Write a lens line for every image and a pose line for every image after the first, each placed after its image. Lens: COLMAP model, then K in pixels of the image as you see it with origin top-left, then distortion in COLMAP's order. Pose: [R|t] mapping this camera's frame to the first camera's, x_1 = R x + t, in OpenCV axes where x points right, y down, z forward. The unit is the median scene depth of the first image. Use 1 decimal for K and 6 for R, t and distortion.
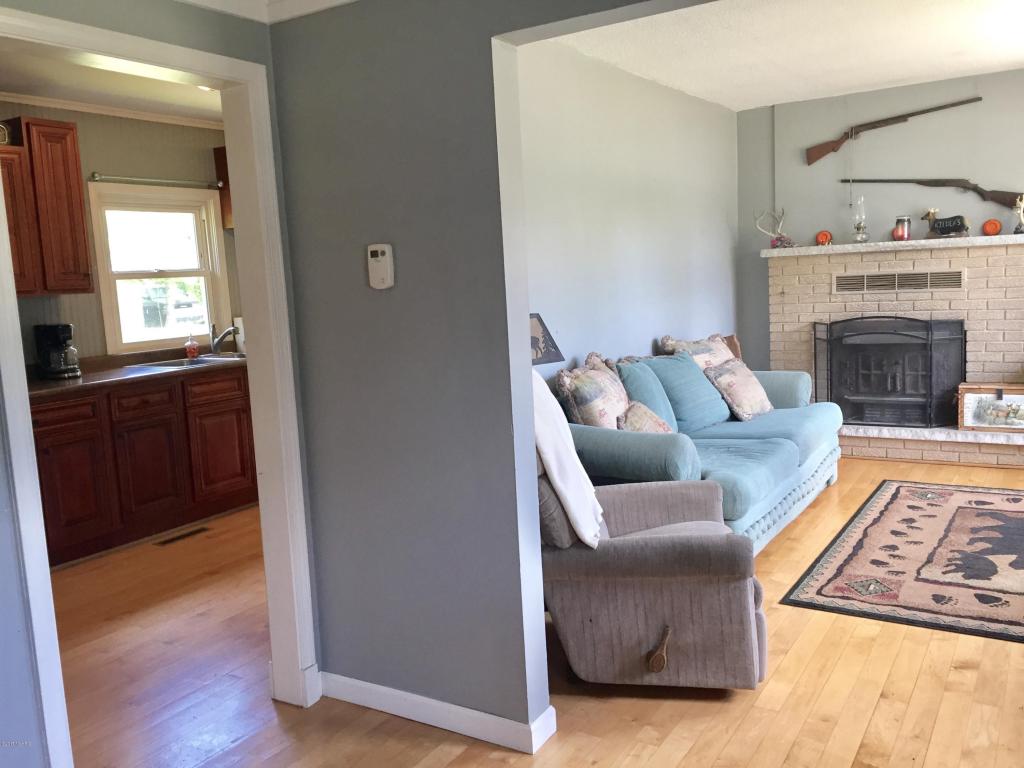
lens RADIAL K [[878.9, 0, 507.7], [0, 878.9, 380.0], [0, 0, 1]] dist [0.080384, -0.104609]
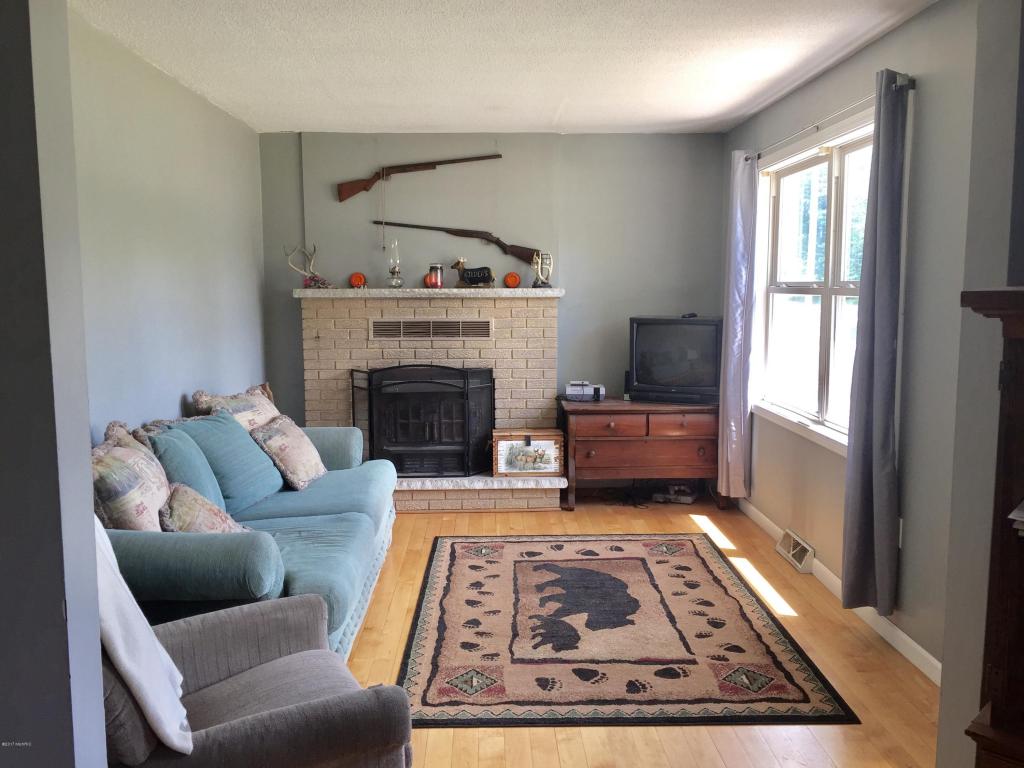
lens RADIAL K [[878.9, 0, 511.8], [0, 878.9, 377.7], [0, 0, 1]] dist [0.080384, -0.104609]
pose [[0.832739, -0.010960, 0.553557, -0.030940], [0.029891, 0.999236, -0.025181, -0.030712], [-0.552858, 0.037515, 0.832431, 0.145034]]
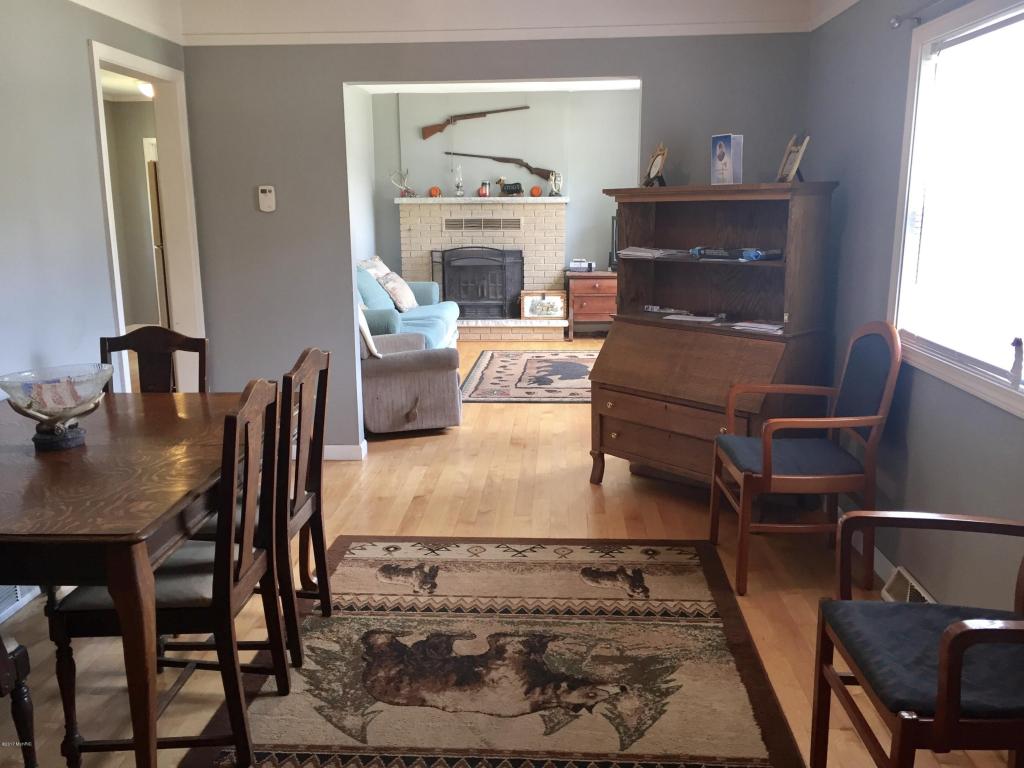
lens RADIAL K [[878.9, 0, 511.9], [0, 878.9, 378.1], [0, 0, 1]] dist [0.080384, -0.104609]
pose [[0.875143, -0.049896, 0.481284, -0.265193], [0.020866, 0.997635, 0.065485, 0.055921], [-0.483414, -0.047266, 0.874115, -0.363261]]
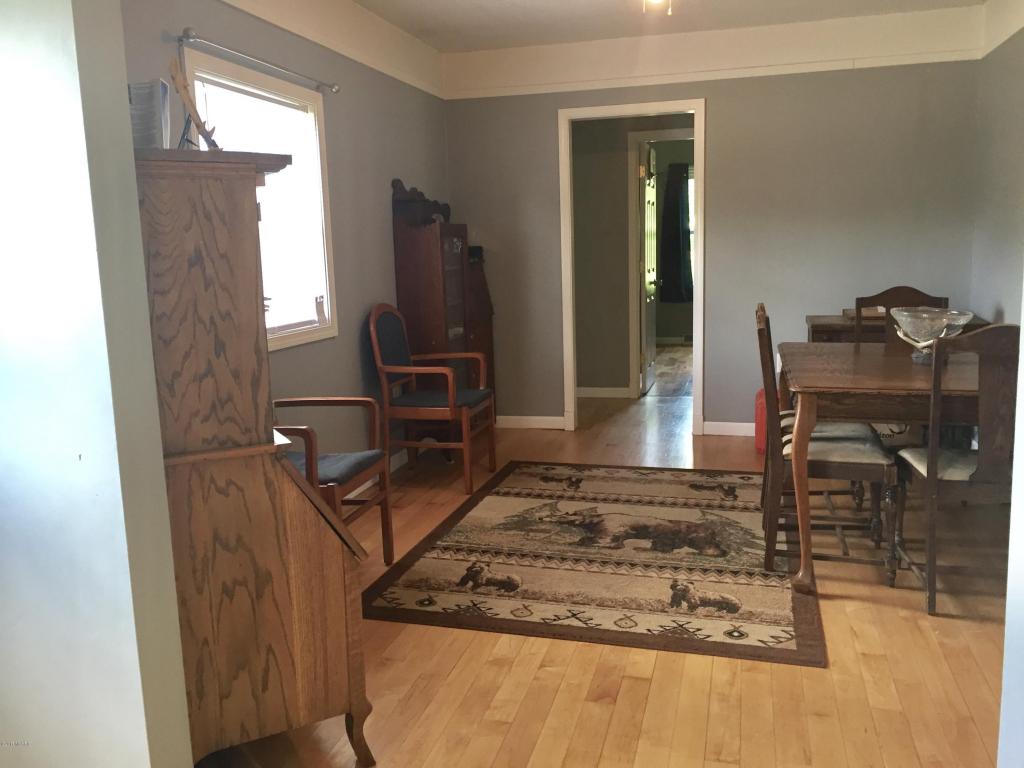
lens RADIAL K [[878.9, 0, 511.3], [0, 878.9, 380.9], [0, 0, 1]] dist [0.080384, -0.104609]
pose [[-0.953377, 0.126392, -0.274039, 0.189519], [0.044433, 0.956963, 0.286788, -0.062174], [0.298492, 0.261240, -0.917963, 0.594988]]
